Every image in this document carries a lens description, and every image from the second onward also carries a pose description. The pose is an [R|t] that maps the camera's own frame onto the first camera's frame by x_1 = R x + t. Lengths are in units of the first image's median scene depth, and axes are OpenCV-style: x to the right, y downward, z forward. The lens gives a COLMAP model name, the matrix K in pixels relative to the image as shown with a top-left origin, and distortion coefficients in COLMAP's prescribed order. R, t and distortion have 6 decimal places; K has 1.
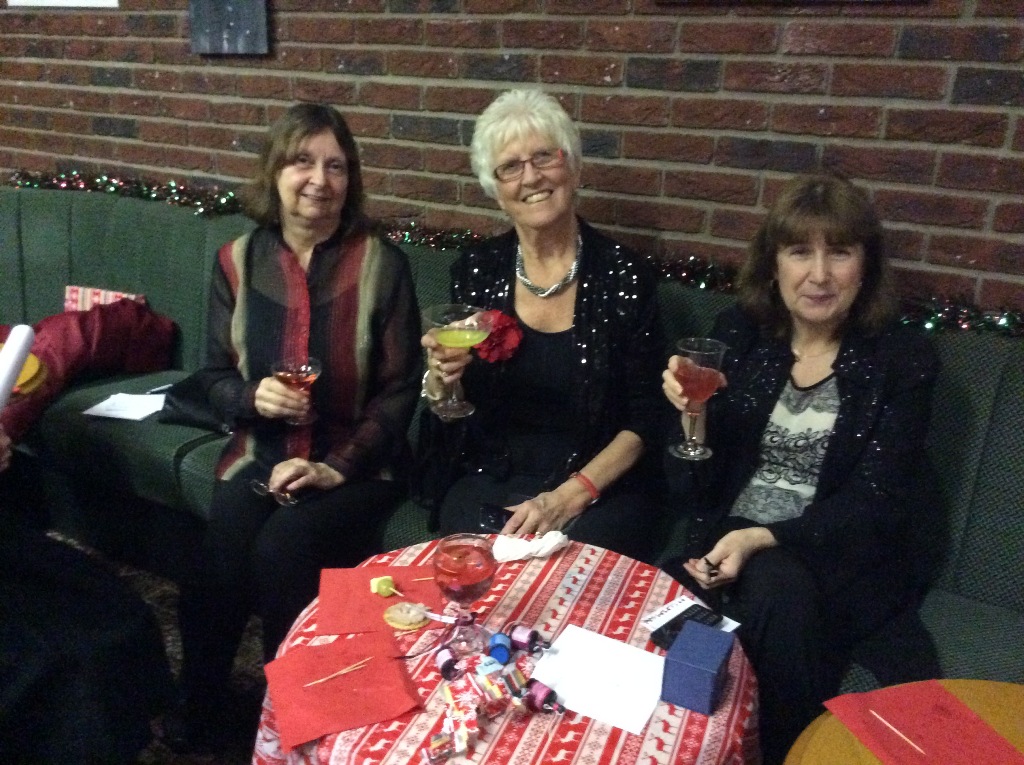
lens RADIAL K [[957.2, 0, 512.0], [0, 957.2, 382.5], [0, 0, 1]] dist [0.082605, -0.140309]
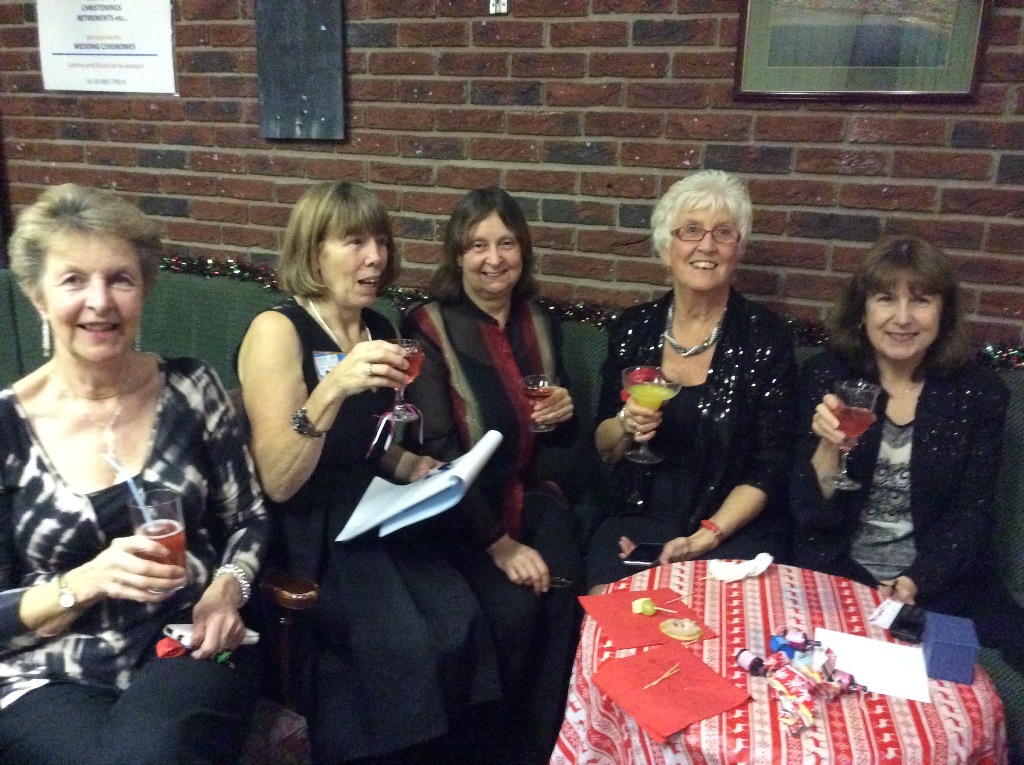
lens RADIAL K [[966.5, 0, 512.0], [0, 966.5, 382.5], [0, 0, 1]] dist [0.150319, -0.316678]
pose [[0.990342, -0.040538, 0.132587, -0.269193], [0.048219, 0.997308, -0.055238, -0.001625], [-0.129991, 0.061098, 0.989631, -0.101823]]
